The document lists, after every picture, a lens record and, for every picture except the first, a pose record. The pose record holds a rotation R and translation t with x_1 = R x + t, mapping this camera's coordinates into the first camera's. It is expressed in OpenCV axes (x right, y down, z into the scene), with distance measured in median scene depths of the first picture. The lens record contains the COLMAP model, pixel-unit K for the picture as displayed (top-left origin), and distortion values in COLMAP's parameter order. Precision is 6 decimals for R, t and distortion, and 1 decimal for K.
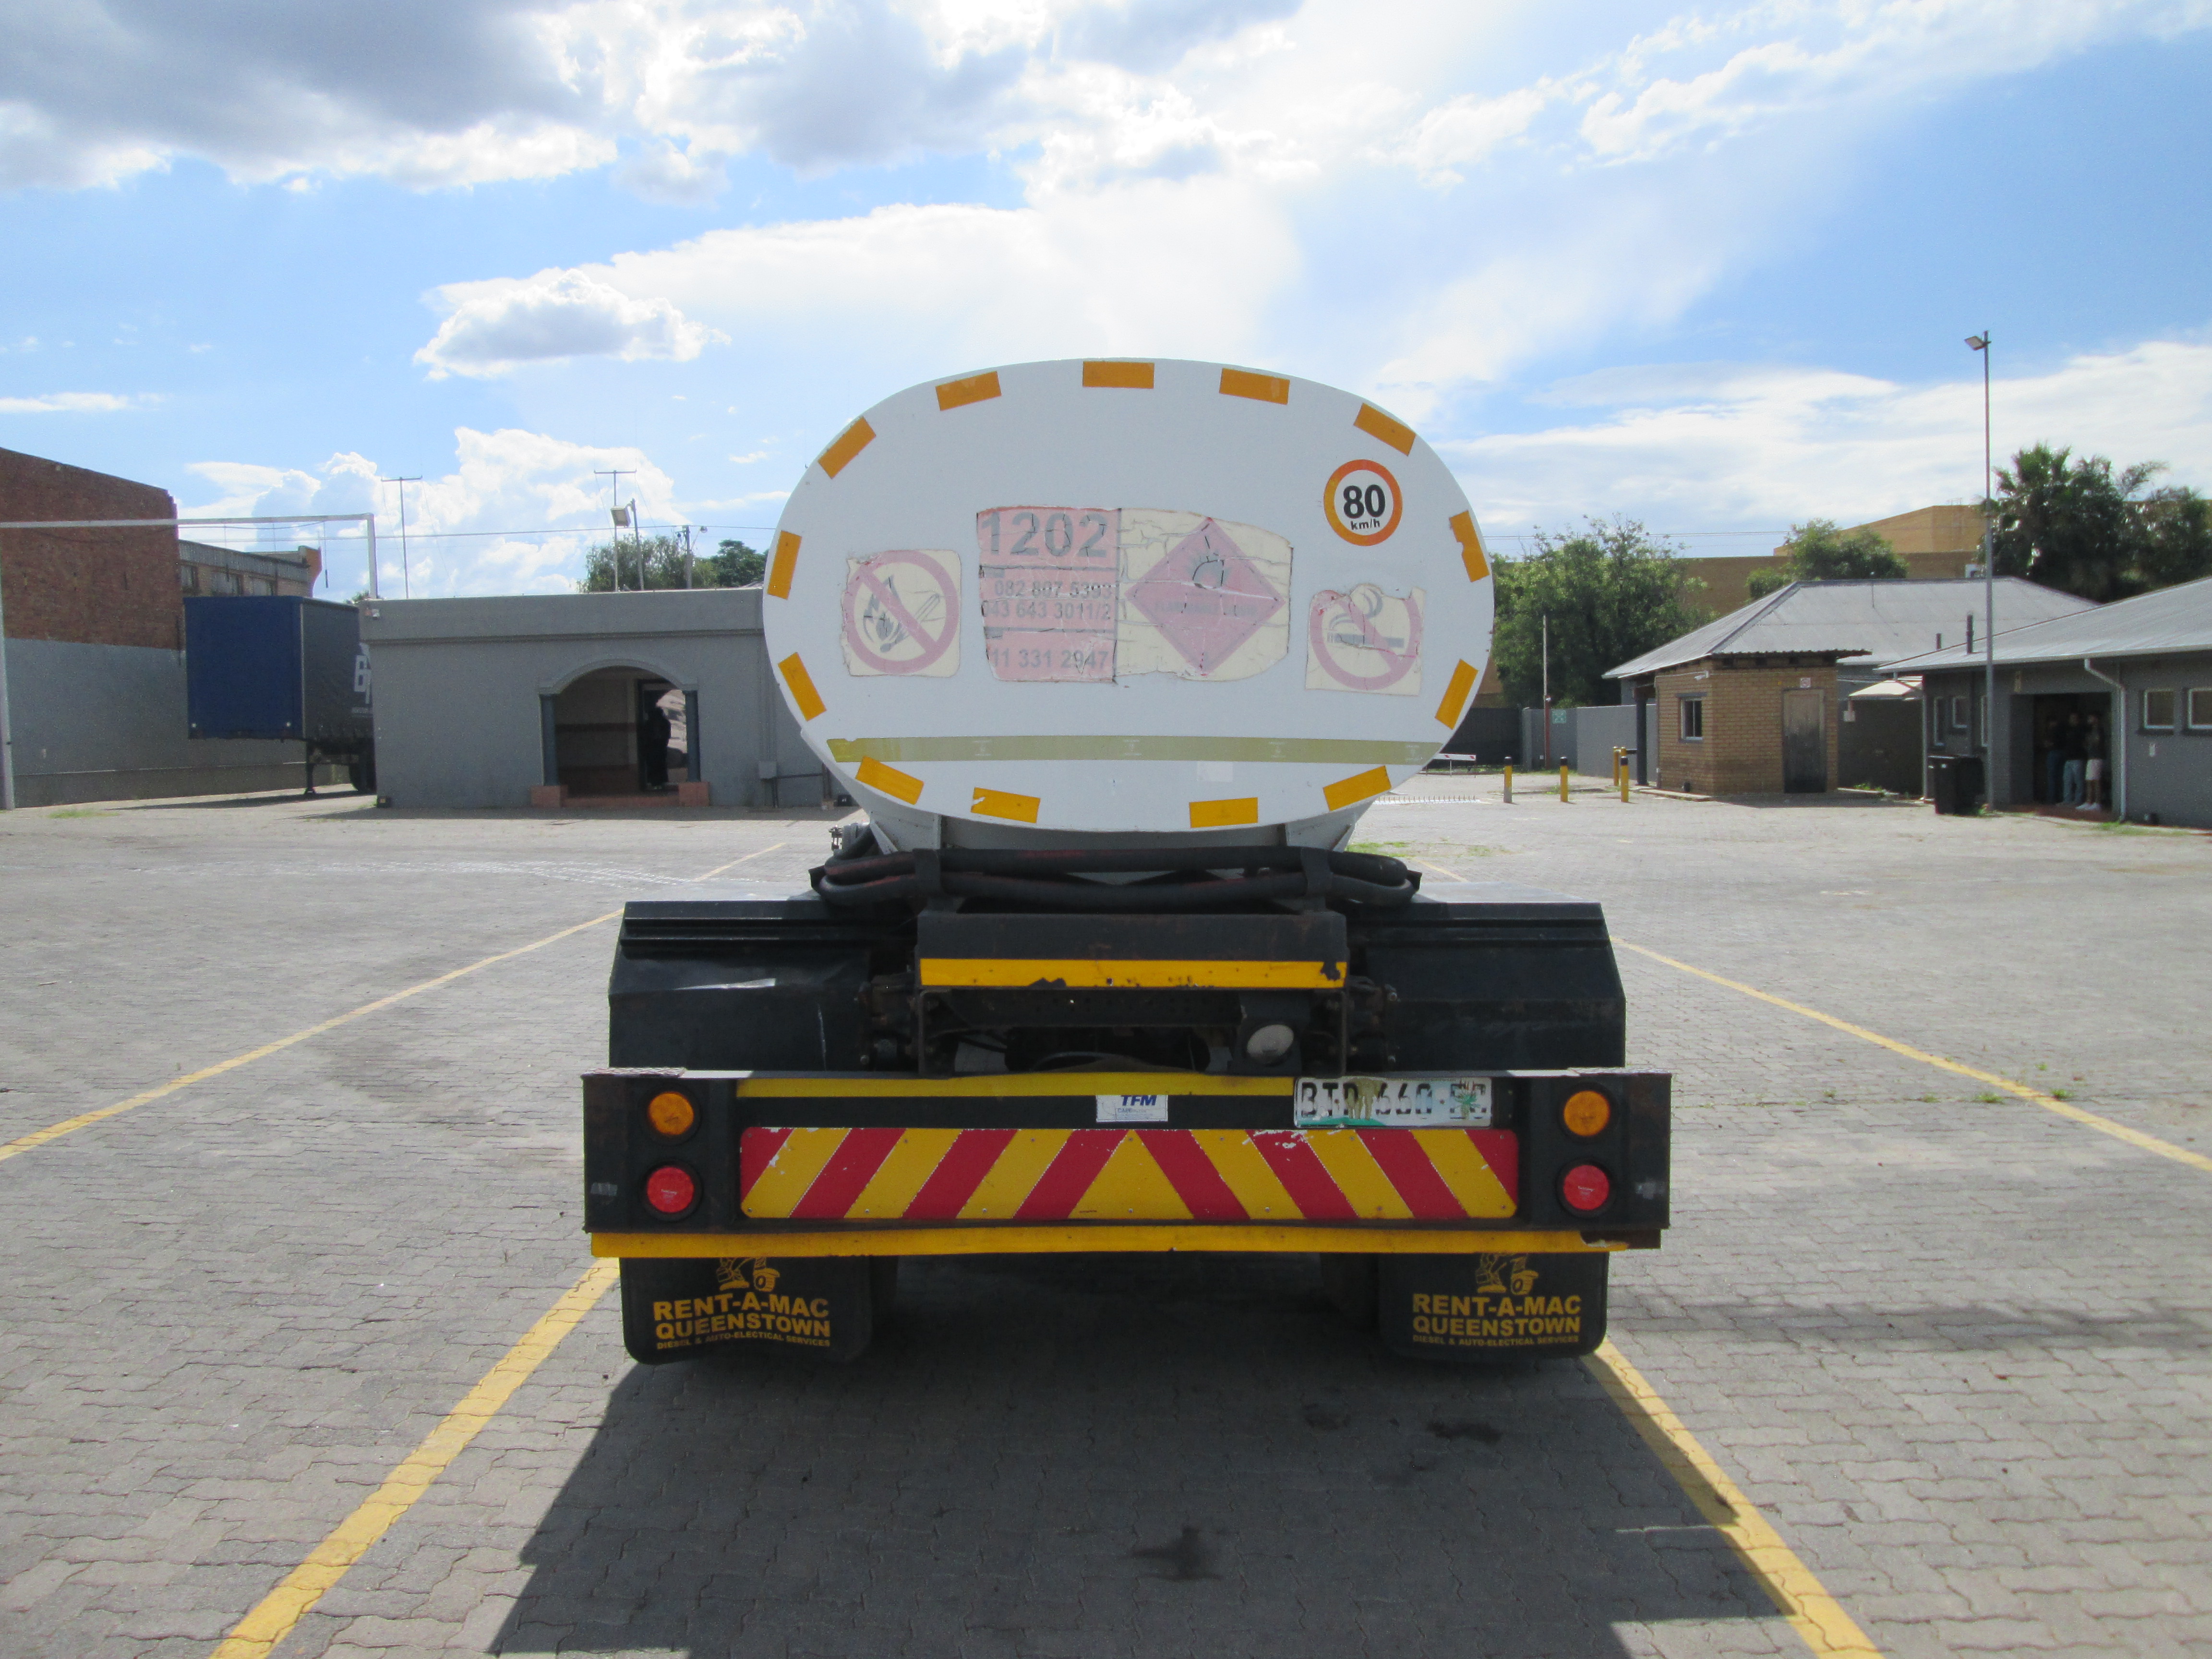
lens RADIAL K [[1815.5, 0, 1119.6], [0, 1815.5, 729.0], [0, 0, 1]] dist [-0.051164, 0.013474]
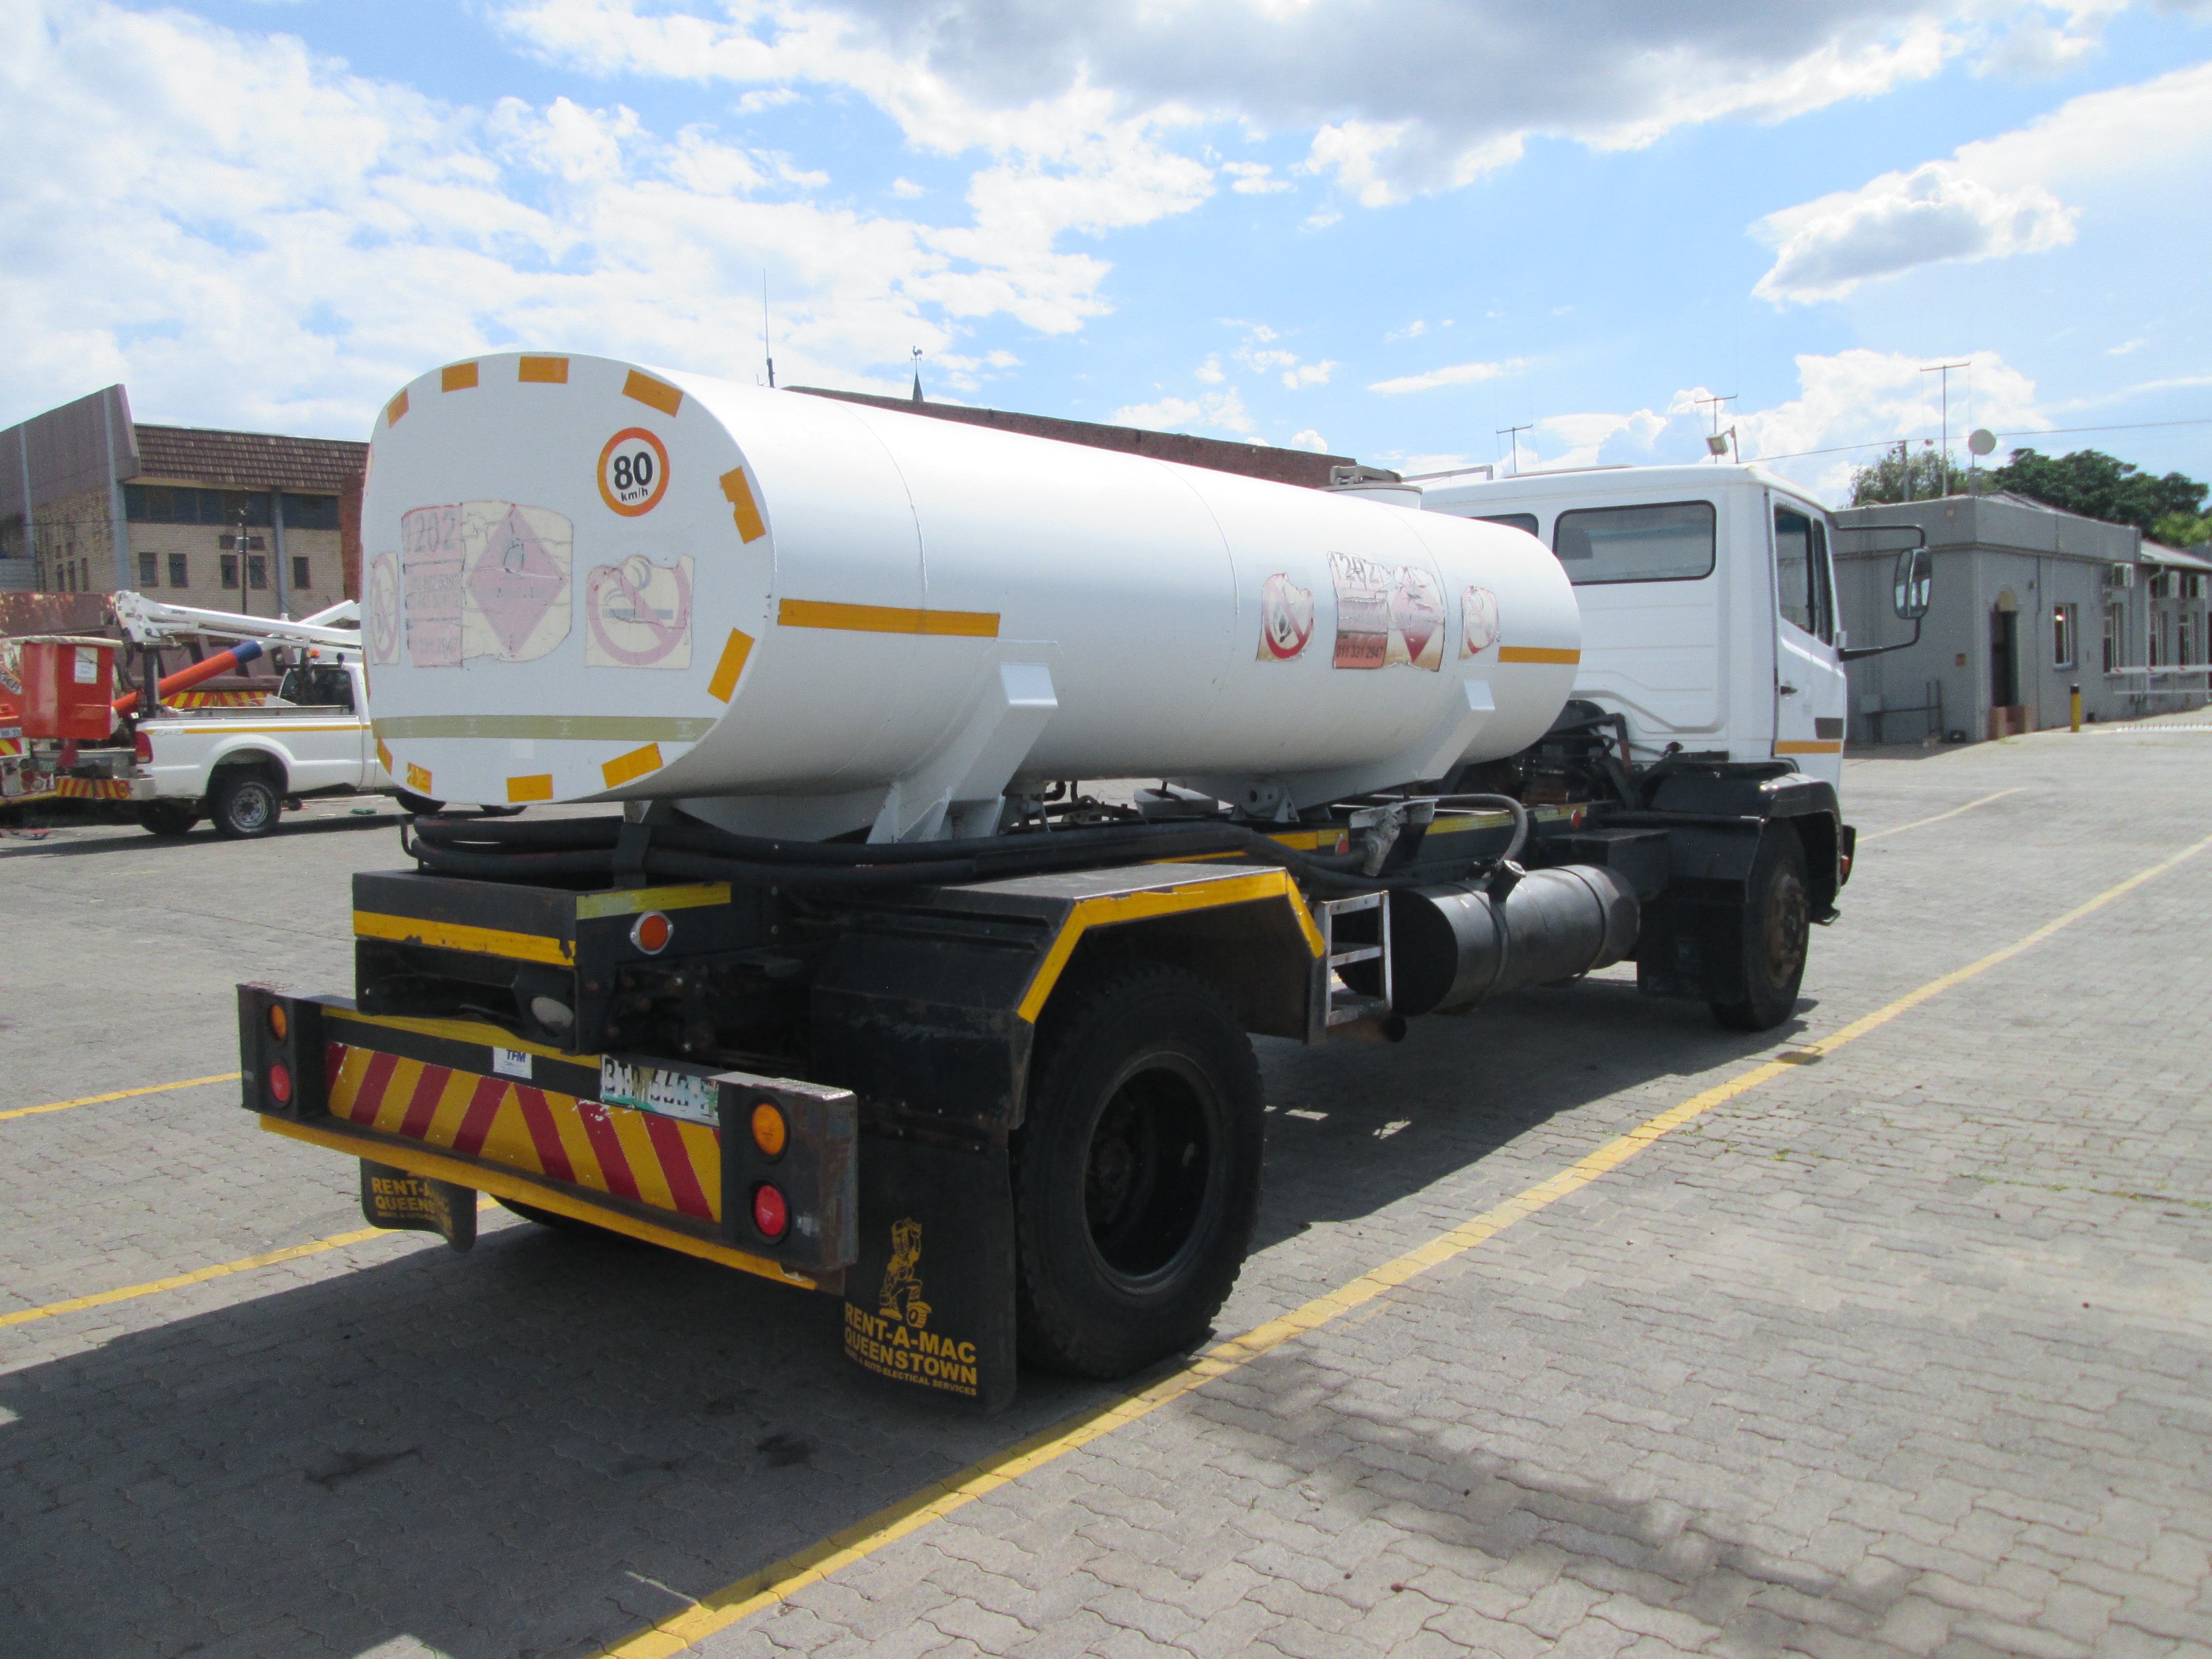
lens RADIAL K [[1815.5, 0, 1119.6], [0, 1815.5, 729.0], [0, 0, 1]] dist [-0.051164, 0.013474]
pose [[0.764332, -0.001940, -0.644820, 0.958977], [0.026577, 0.999241, 0.028496, -0.007992], [0.644275, -0.038917, 0.763803, 0.423390]]
